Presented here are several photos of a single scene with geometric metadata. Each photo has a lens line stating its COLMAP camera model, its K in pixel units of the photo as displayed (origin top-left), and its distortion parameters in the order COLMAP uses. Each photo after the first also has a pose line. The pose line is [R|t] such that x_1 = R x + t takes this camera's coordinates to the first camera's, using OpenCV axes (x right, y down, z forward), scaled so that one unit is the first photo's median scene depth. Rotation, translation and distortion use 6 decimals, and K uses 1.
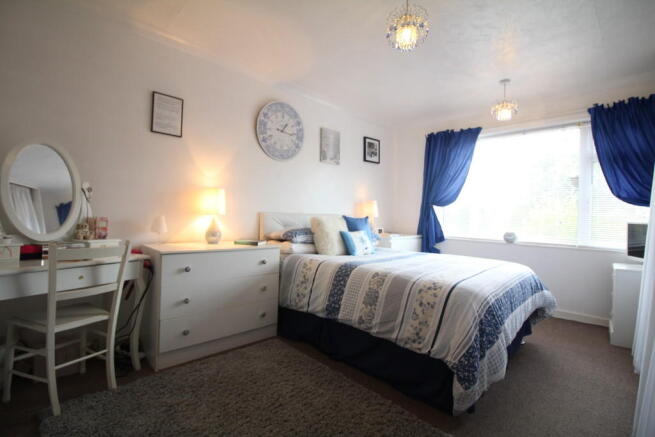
lens RADIAL K [[295.3, 0, 329.4], [0, 295.3, 215.3], [0, 0, 1]] dist [-0.020160, -0.000491]
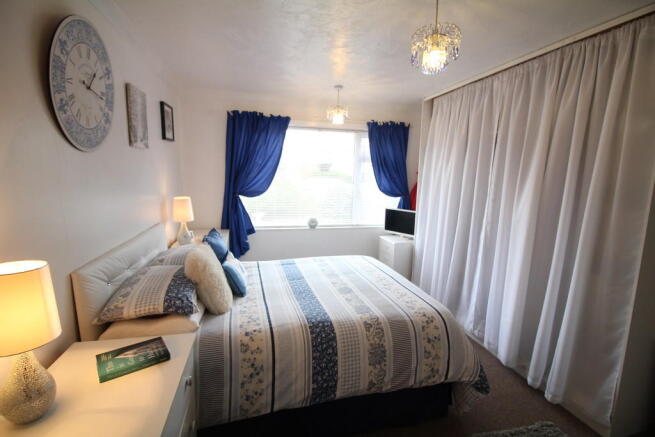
lens RADIAL K [[295.3, 0, 329.4], [0, 295.3, 215.3], [0, 0, 1]] dist [-0.020160, -0.000491]
pose [[0.527539, -0.129171, 0.839653, -0.387724], [-0.003539, 0.988030, 0.154221, -0.166680], [-0.849523, -0.084329, 0.520768, 0.445932]]
